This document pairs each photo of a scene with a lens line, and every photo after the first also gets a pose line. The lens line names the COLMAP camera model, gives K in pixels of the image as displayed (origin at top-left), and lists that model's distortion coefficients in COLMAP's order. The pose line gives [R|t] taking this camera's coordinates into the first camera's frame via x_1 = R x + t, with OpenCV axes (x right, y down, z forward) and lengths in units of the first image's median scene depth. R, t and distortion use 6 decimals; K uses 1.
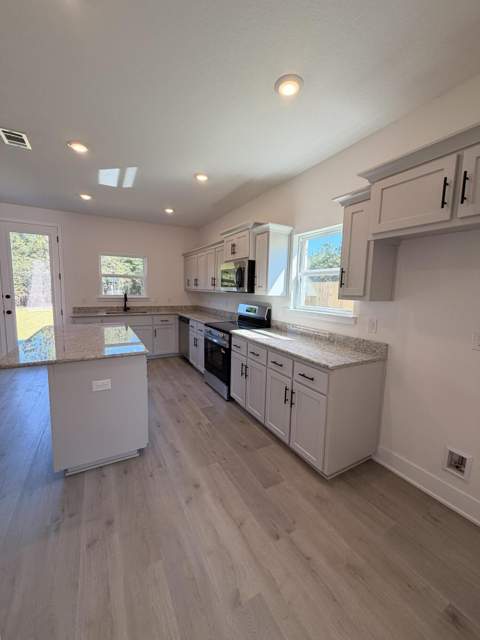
lens RADIAL K [[255.1, 0, 240.3], [0, 255.1, 318.5], [0, 0, 1]] dist [0.001264, 0.000077]
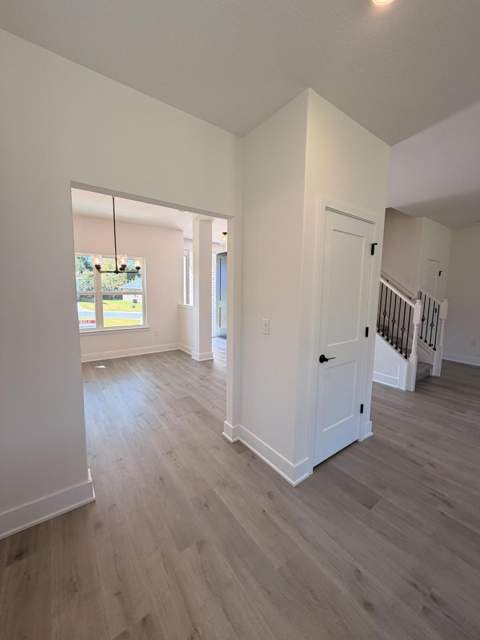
lens RADIAL K [[255.1, 0, 239.1], [0, 255.1, 319.4], [0, 0, 1]] dist [0.001264, 0.000077]
pose [[-0.991819, -0.018902, -0.126243, -0.020389], [-0.048939, 0.969712, 0.239296, -0.215721], [0.117896, 0.243517, -0.962705, 1.652765]]
